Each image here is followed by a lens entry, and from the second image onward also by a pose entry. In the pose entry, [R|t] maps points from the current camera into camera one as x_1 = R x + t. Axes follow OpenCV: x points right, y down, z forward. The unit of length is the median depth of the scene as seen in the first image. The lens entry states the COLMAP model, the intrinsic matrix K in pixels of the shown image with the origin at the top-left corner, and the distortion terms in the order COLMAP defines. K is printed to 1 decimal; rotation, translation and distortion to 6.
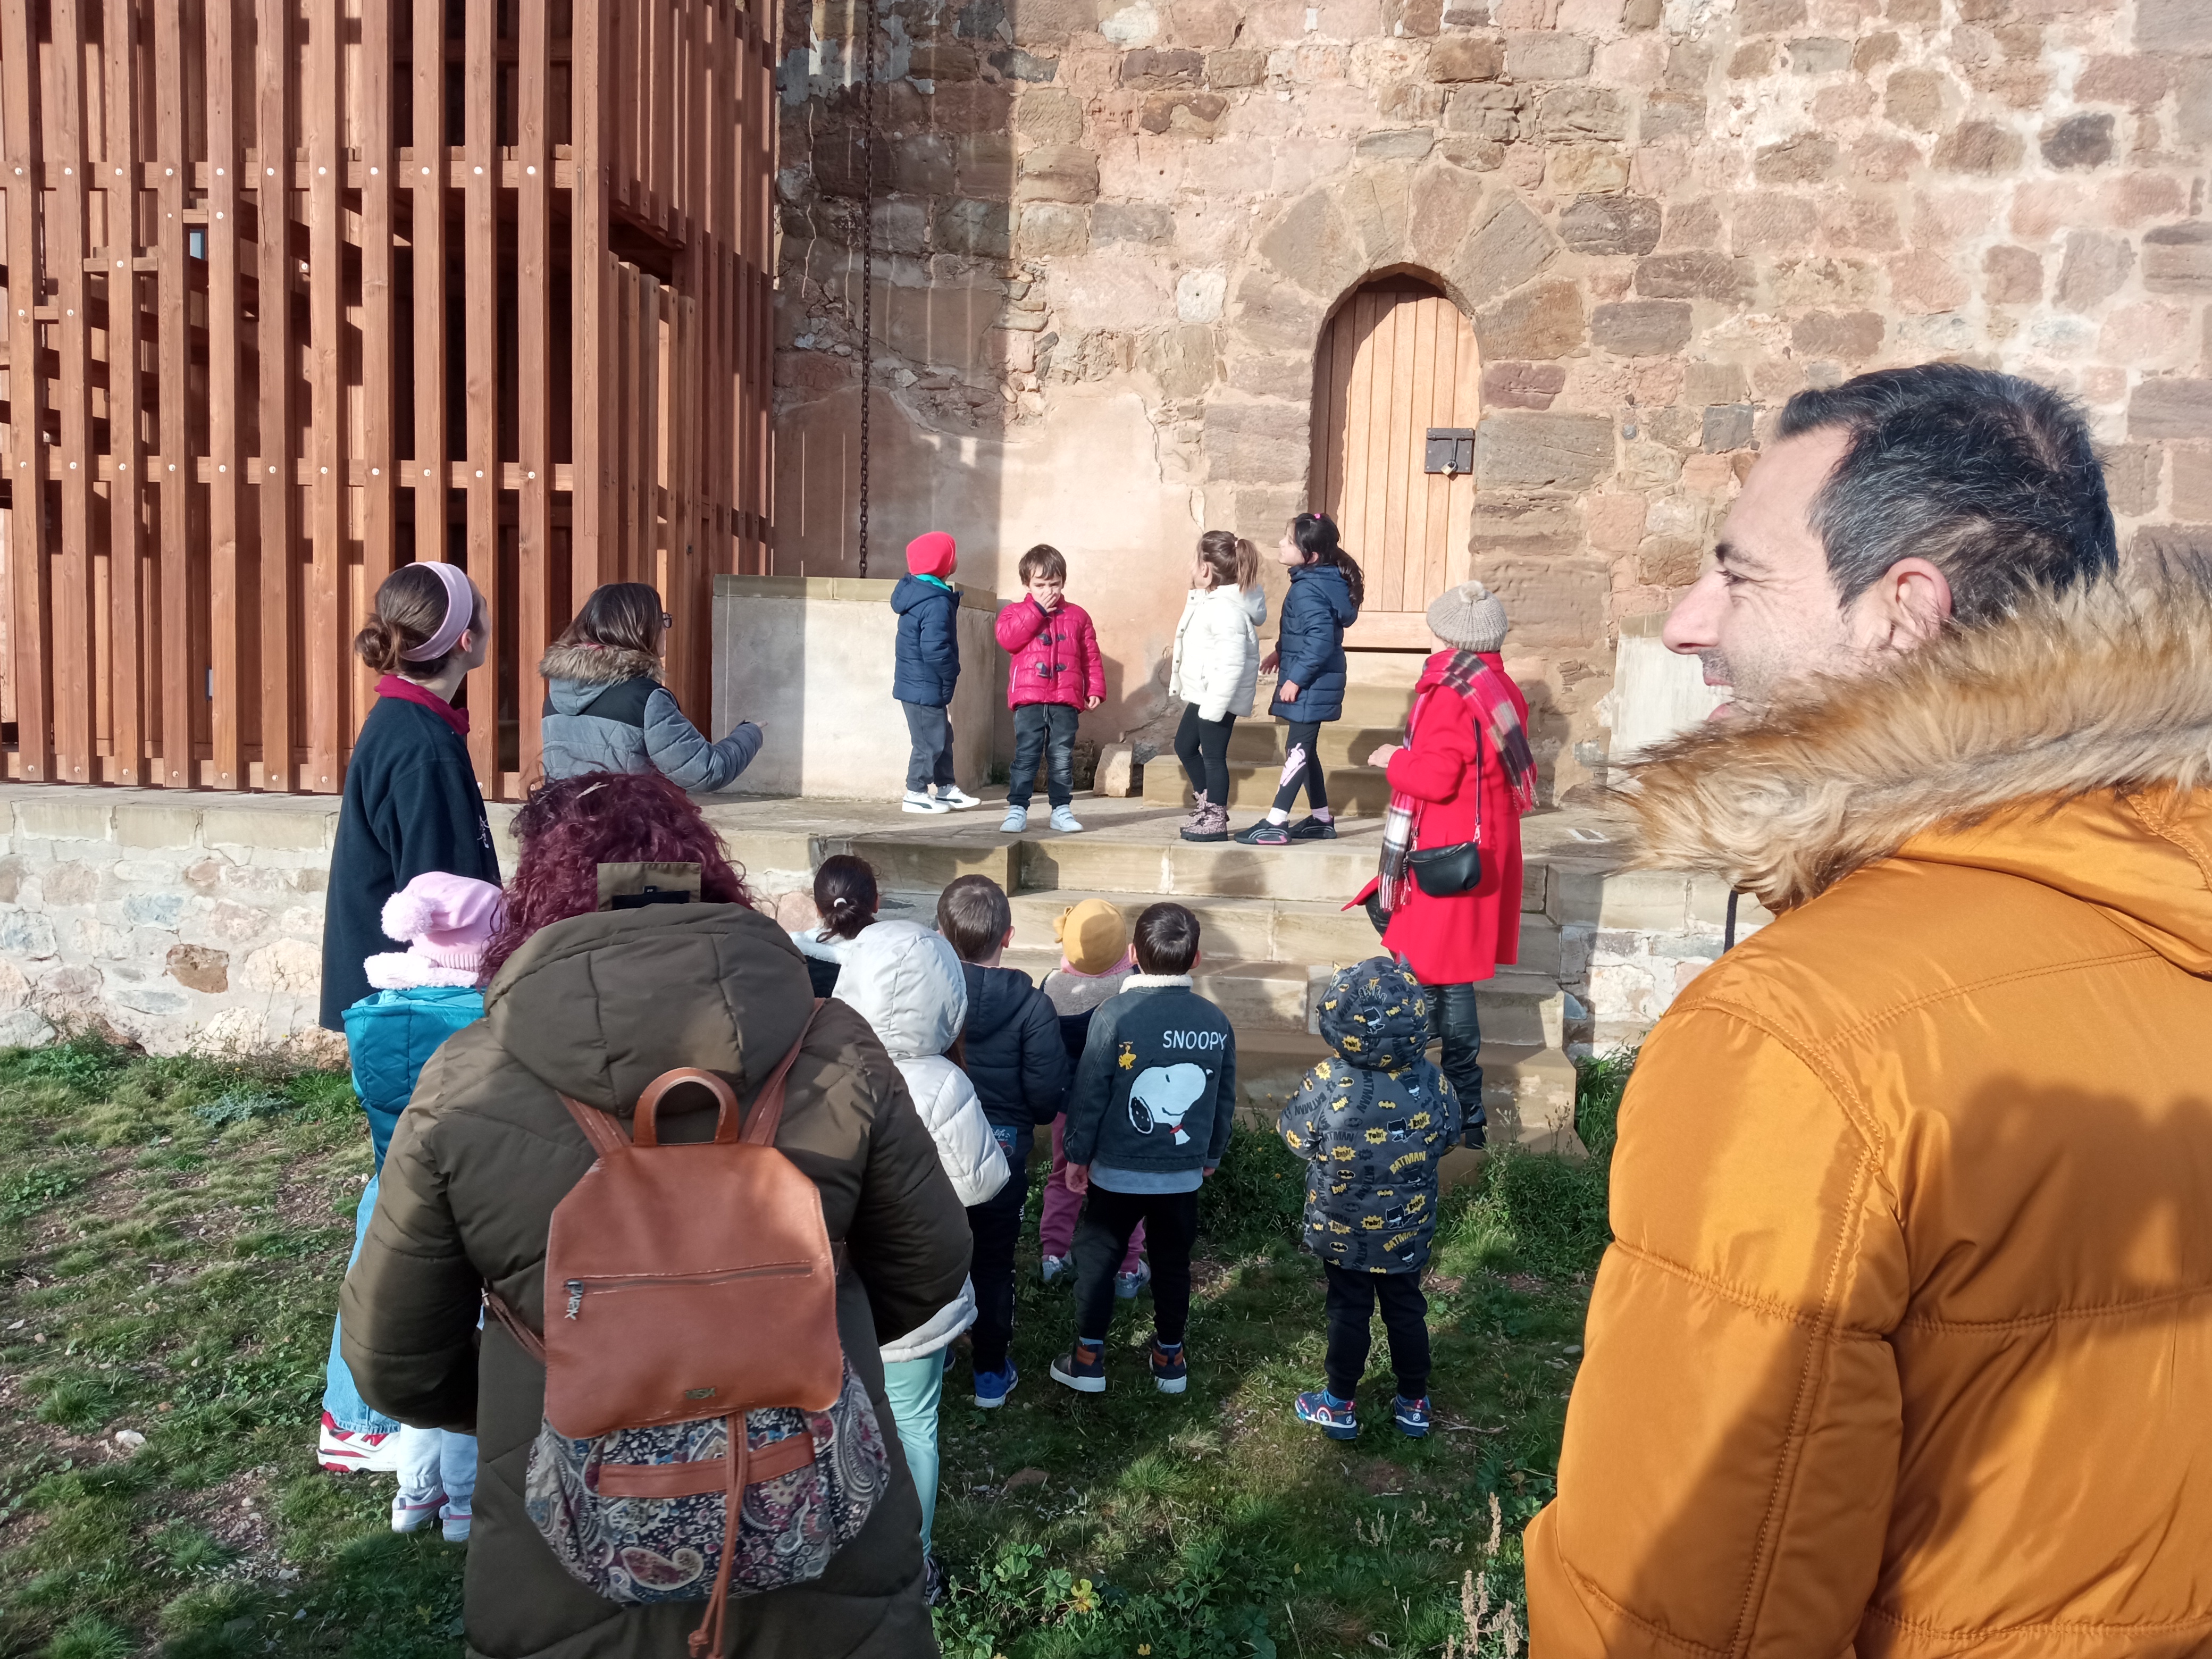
lens RADIAL K [[1757.6, 0, 1094.2], [0, 1757.6, 841.1], [0, 0, 1]] dist [-0.002209, -0.017122]
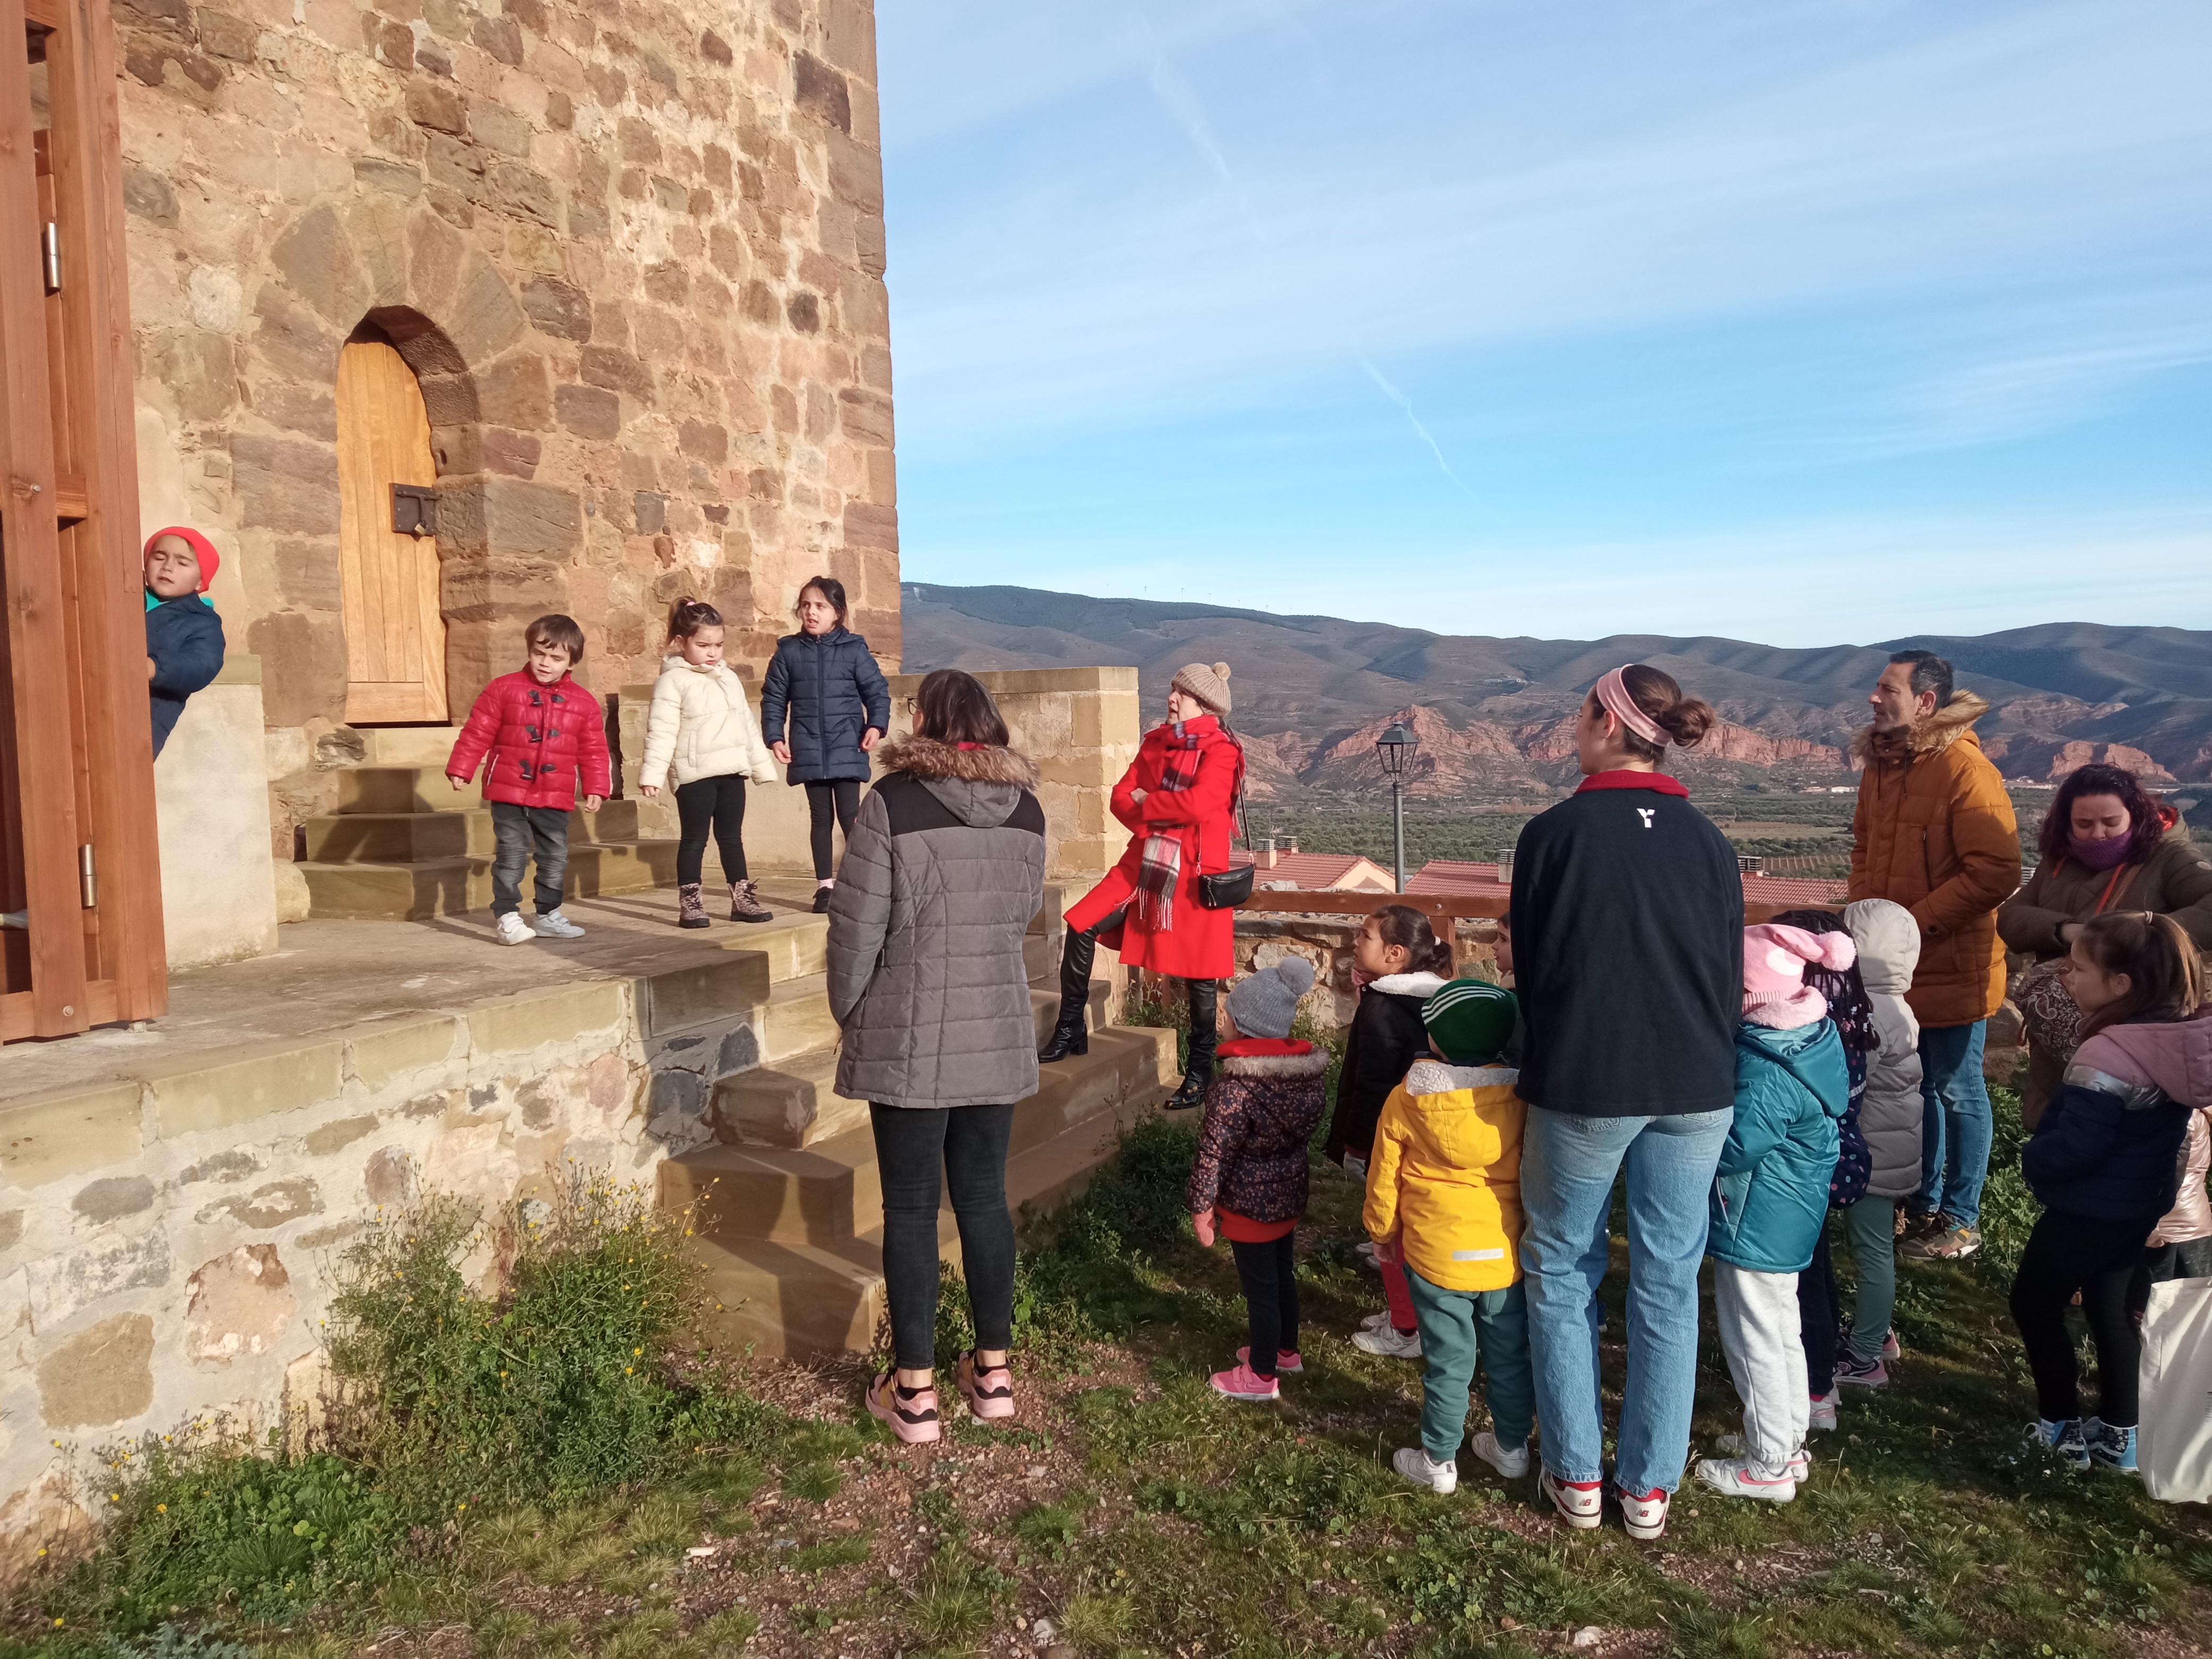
lens RADIAL K [[1757.6, 0, 1094.2], [0, 1757.6, 841.1], [0, 0, 1]] dist [-0.002209, -0.017122]
pose [[0.380272, -0.090089, 0.920476, -0.570465], [0.113991, 0.992222, 0.050019, -0.053816], [-0.917823, 0.085905, 0.387584, 0.332161]]
